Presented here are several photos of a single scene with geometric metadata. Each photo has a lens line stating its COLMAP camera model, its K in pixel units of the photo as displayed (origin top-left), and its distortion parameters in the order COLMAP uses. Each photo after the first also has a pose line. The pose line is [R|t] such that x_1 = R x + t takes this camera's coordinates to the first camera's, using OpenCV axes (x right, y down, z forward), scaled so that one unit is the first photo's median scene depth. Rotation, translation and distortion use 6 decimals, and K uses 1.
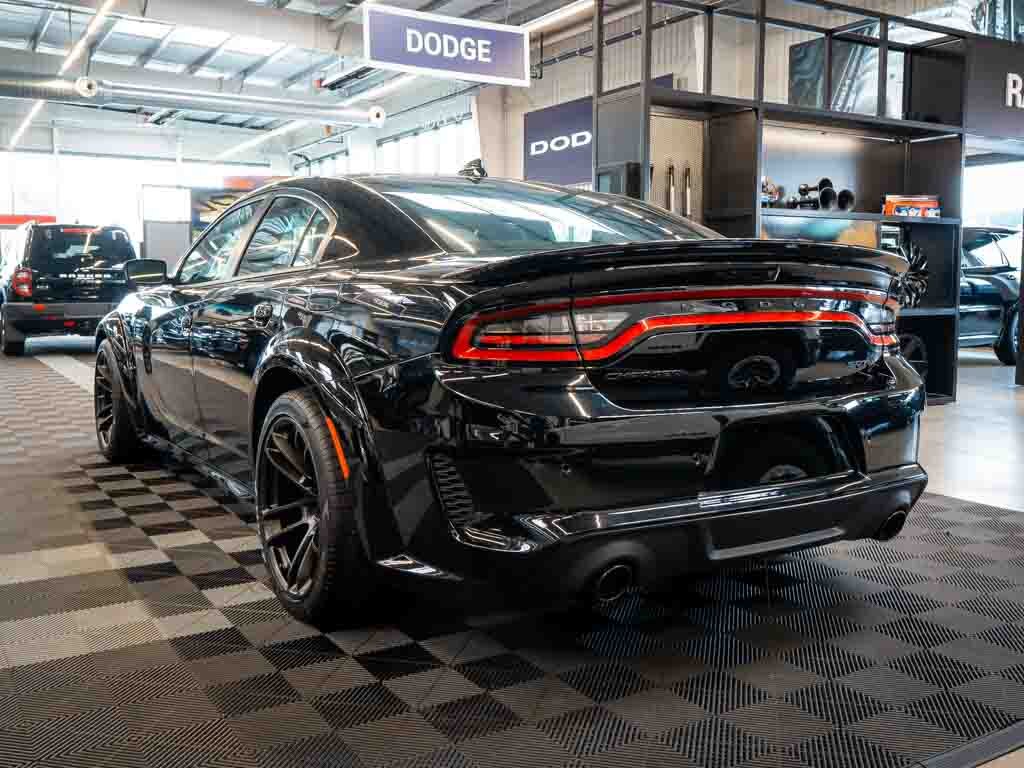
lens RADIAL K [[990.4, 0, 528.3], [0, 990.4, 383.0], [0, 0, 1]] dist [0.001545, 0.005553]
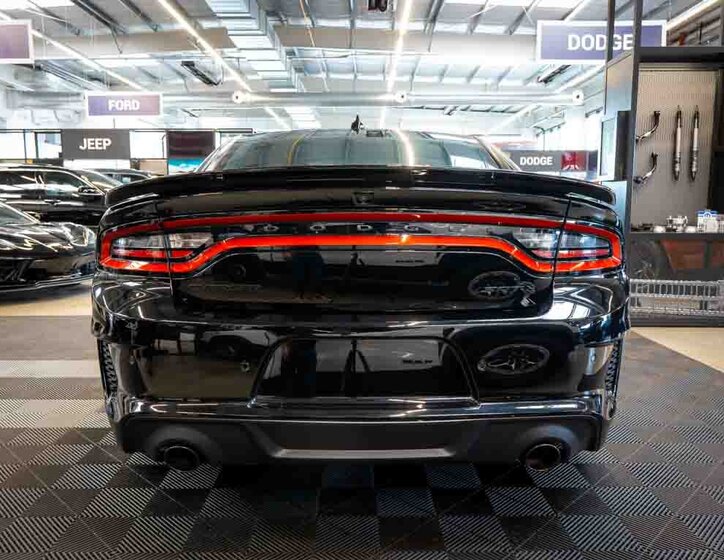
lens RADIAL K [[595.4, 0, 362.0], [0, 595.4, 280.0], [0, 0, 1]] dist [0.000200, -0.004110]
pose [[0.844613, 0.063916, -0.531549, 0.081520], [-0.053544, 0.997955, 0.034918, -0.006267], [0.532694, -0.001031, 0.846307, 0.065257]]
